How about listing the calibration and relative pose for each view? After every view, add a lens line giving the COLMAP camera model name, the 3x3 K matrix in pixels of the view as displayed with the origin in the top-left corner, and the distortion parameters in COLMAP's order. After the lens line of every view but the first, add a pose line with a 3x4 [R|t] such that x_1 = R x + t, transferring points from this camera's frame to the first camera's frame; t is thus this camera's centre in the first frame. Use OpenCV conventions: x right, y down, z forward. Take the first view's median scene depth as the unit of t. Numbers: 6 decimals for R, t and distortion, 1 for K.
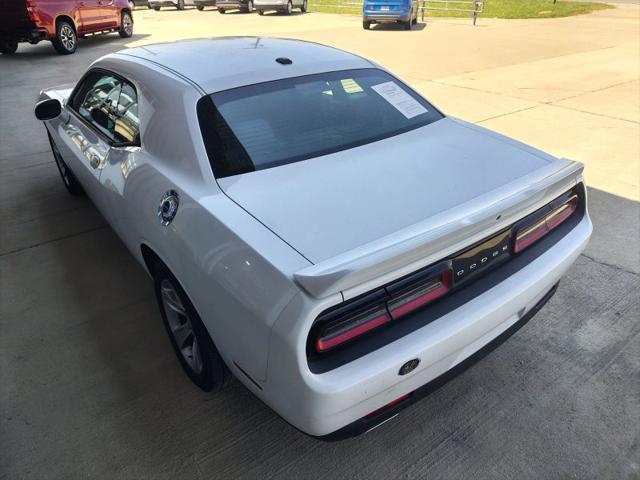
lens RADIAL K [[447.0, 0, 320.5], [0, 447.0, 241.3], [0, 0, 1]] dist [-0.004583, 0.002627]
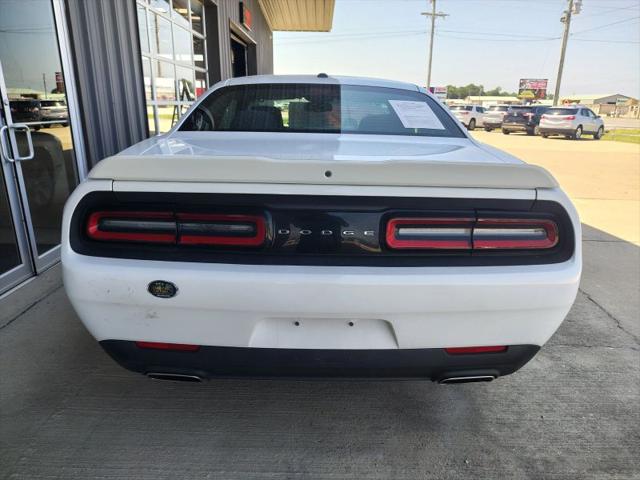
lens RADIAL K [[447.0, 0, 323.5], [0, 447.0, 244.0], [0, 0, 1]] dist [-0.004583, 0.002627]
pose [[0.808992, 0.204509, -0.551097, 0.634917], [-0.332559, 0.932298, -0.142216, 0.140470], [0.484702, 0.298324, 0.822233, 0.241091]]
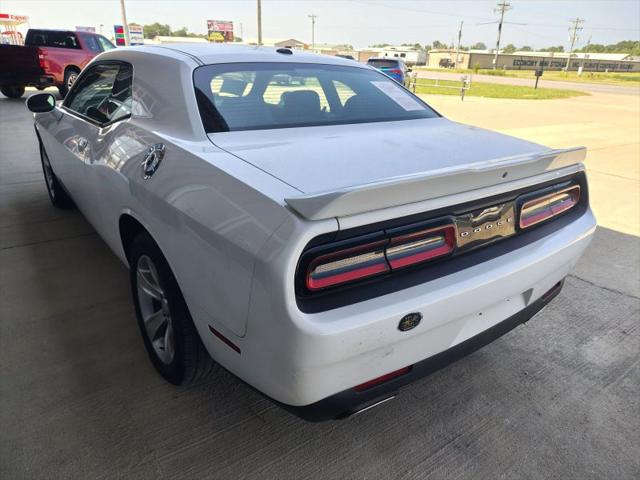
lens RADIAL K [[447.0, 0, 321.6], [0, 447.0, 238.9], [0, 0, 1]] dist [-0.004583, 0.002627]
pose [[0.998737, 0.044821, 0.022712, -0.001736], [-0.040777, 0.987099, -0.154830, 0.172966], [-0.029358, 0.153708, 0.987680, 0.072078]]
